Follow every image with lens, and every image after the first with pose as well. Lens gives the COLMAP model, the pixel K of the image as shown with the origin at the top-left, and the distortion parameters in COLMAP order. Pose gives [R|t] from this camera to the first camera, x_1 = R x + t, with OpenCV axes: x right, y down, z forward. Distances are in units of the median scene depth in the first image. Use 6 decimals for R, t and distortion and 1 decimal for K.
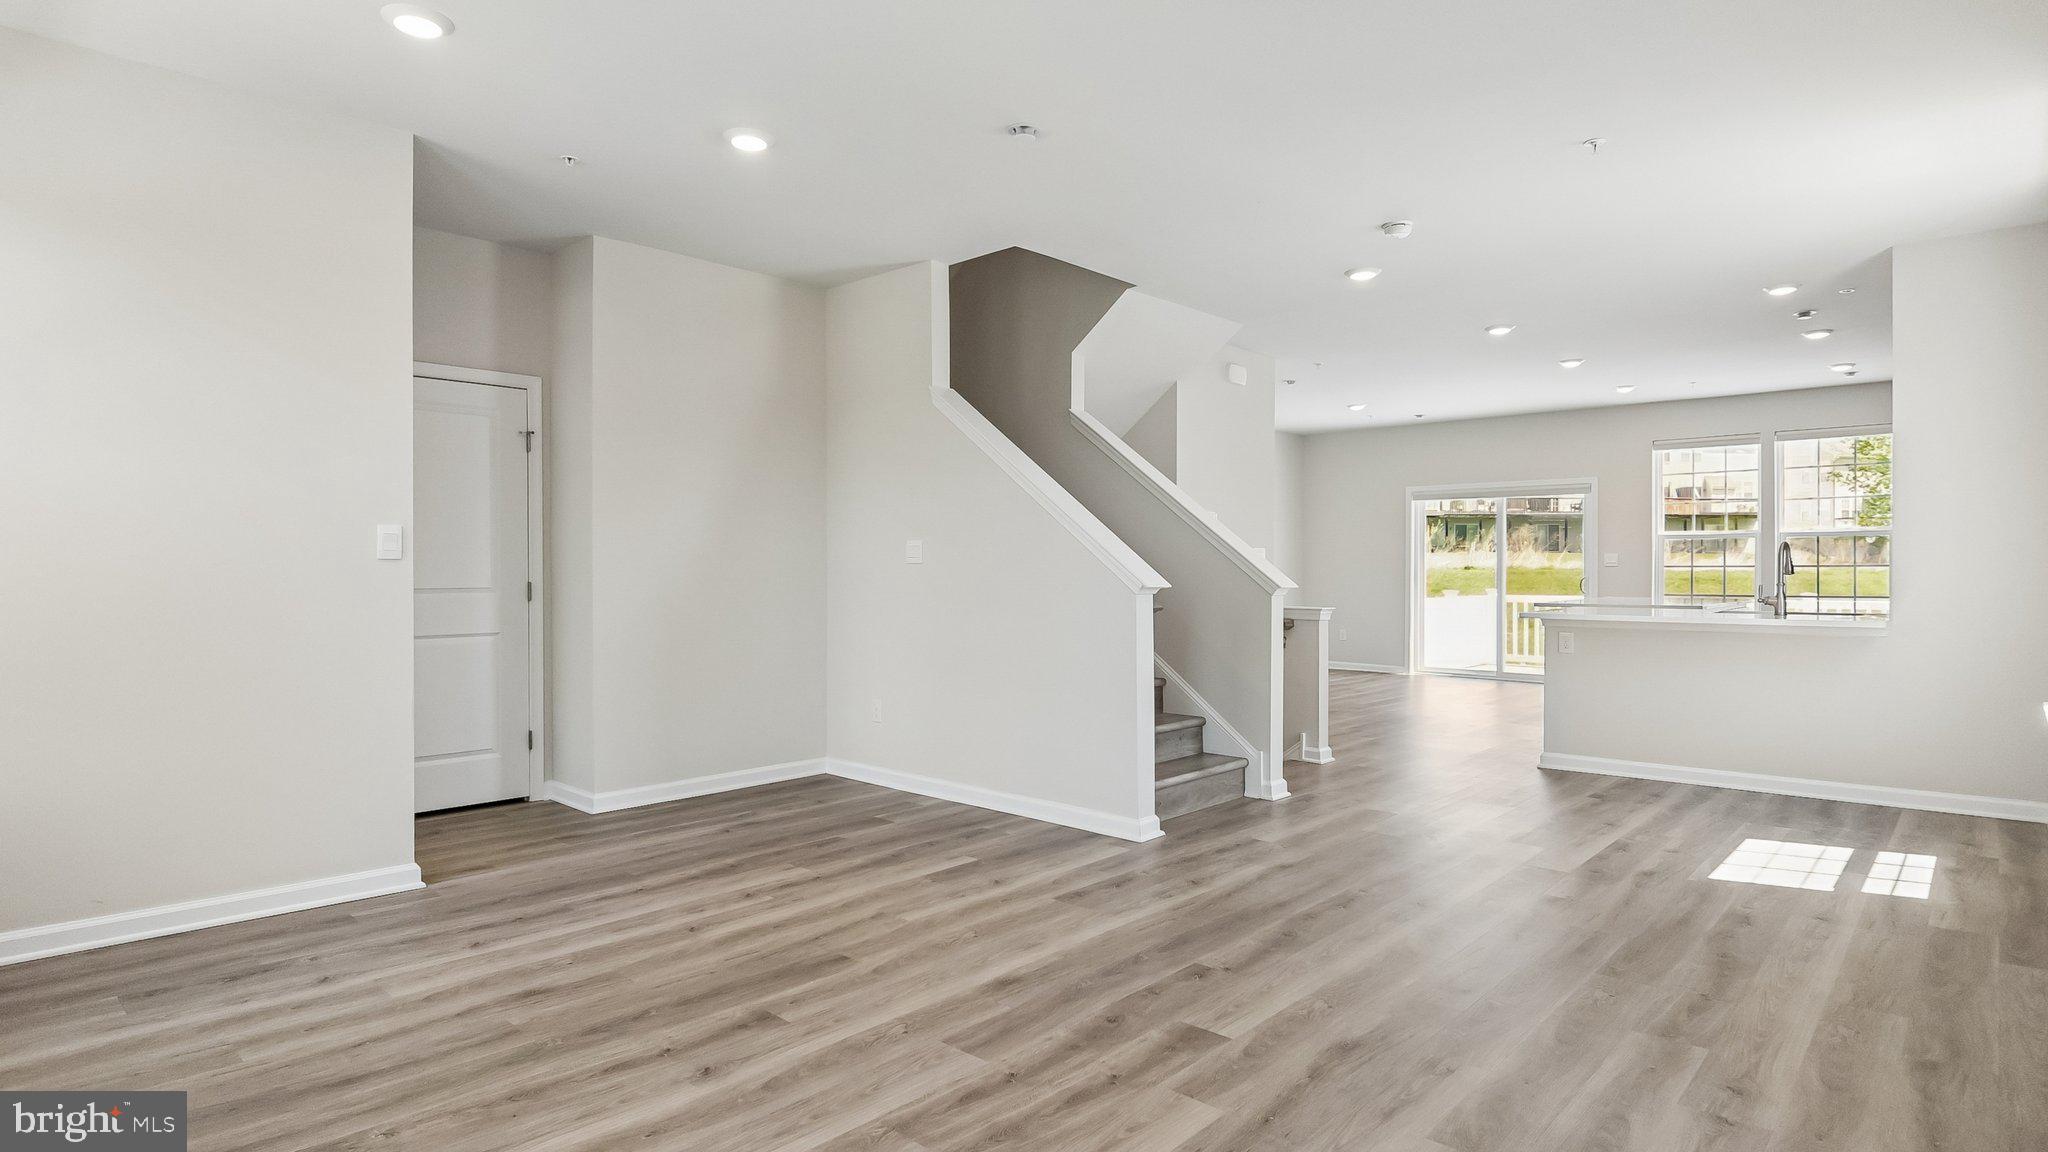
lens RADIAL K [[1046.0, 0, 1033.0], [0, 1046.0, 573.3], [0, 0, 1]] dist [-0.028354, -0.001134]
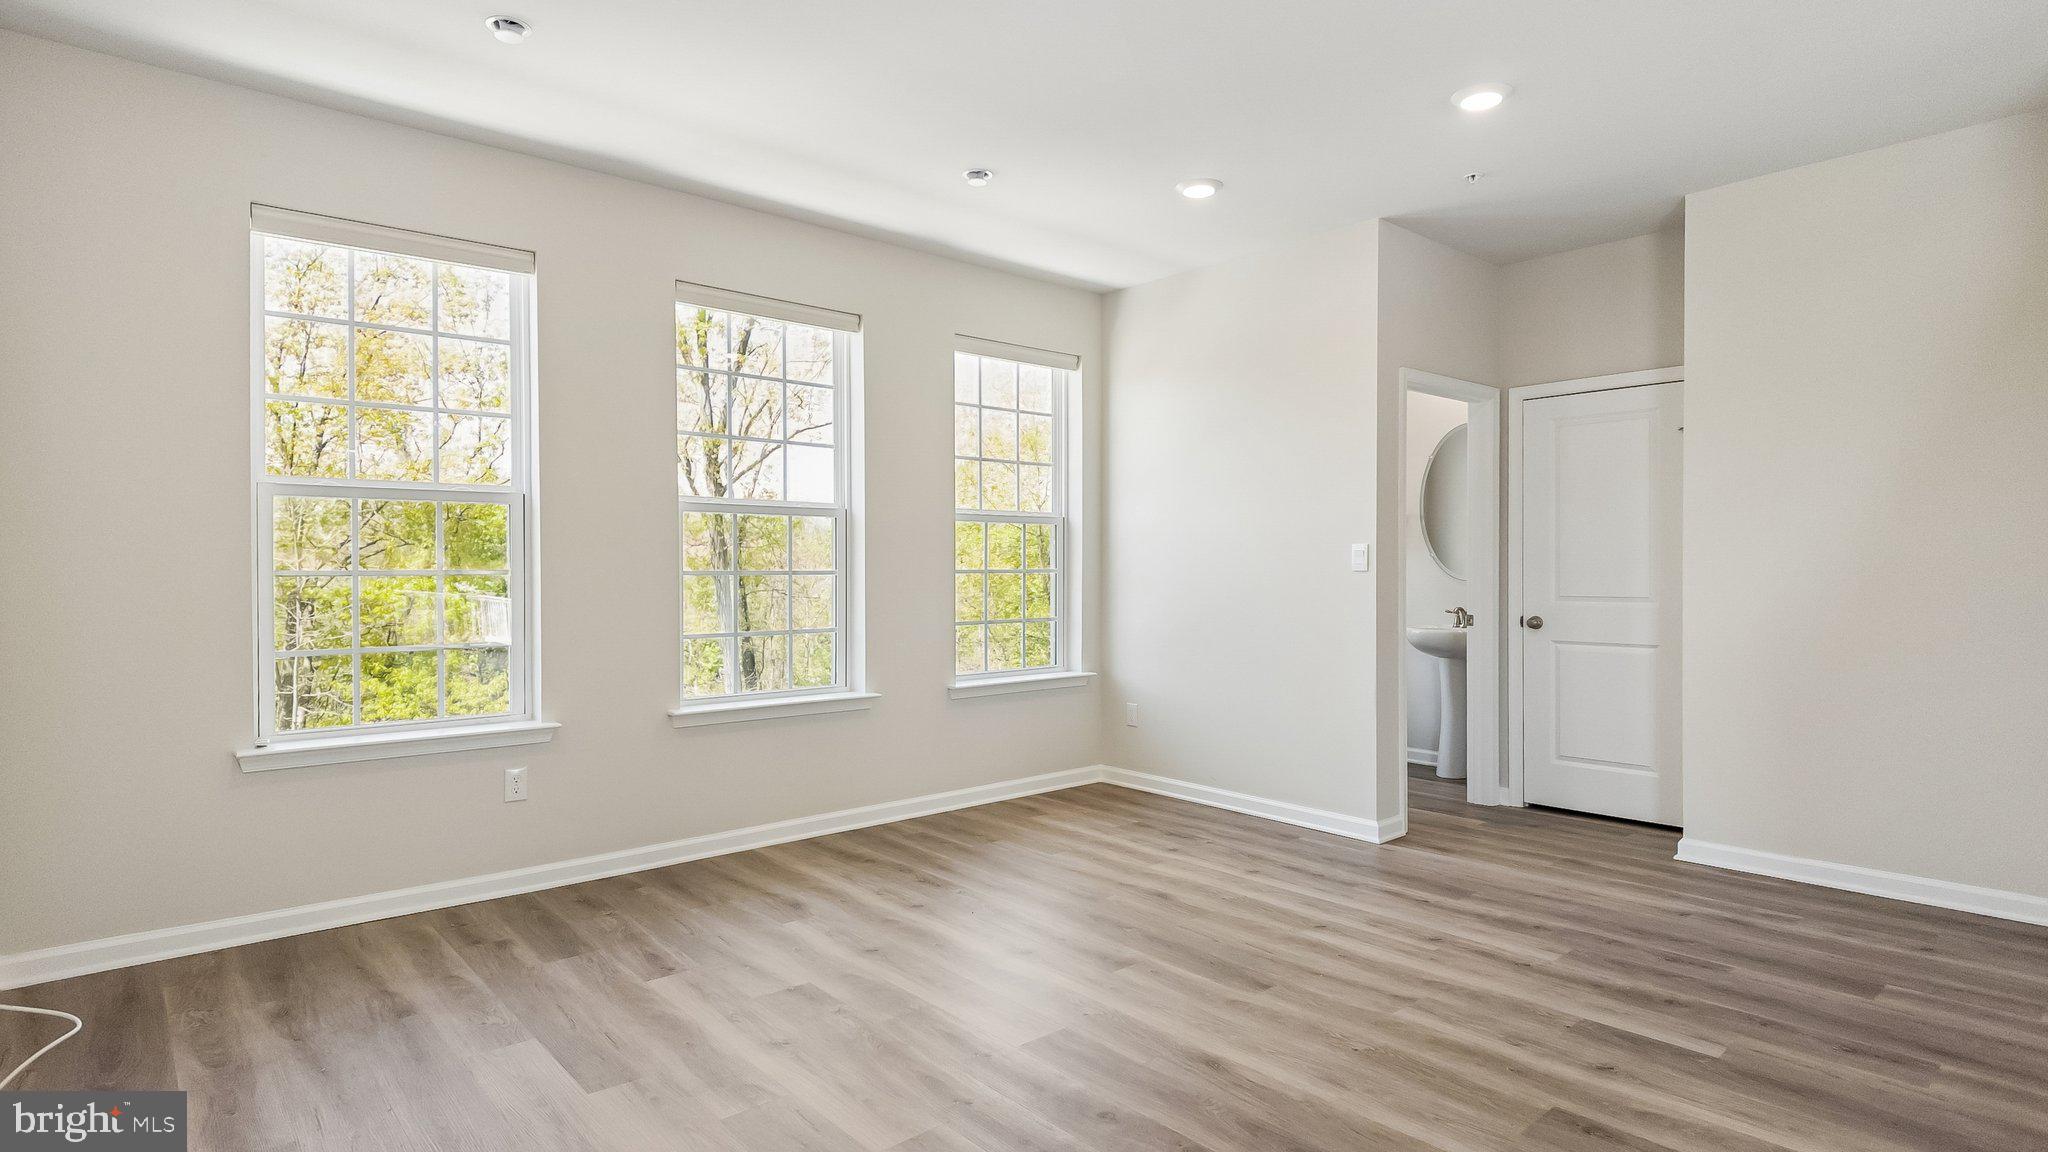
lens RADIAL K [[1046.0, 0, 1033.0], [0, 1046.0, 573.3], [0, 0, 1]] dist [-0.028354, -0.001134]
pose [[-0.098541, 0.010029, -0.995082, 0.720167], [-0.006891, 0.999918, 0.010760, -0.023546], [0.995109, 0.007918, -0.098464, 0.785737]]
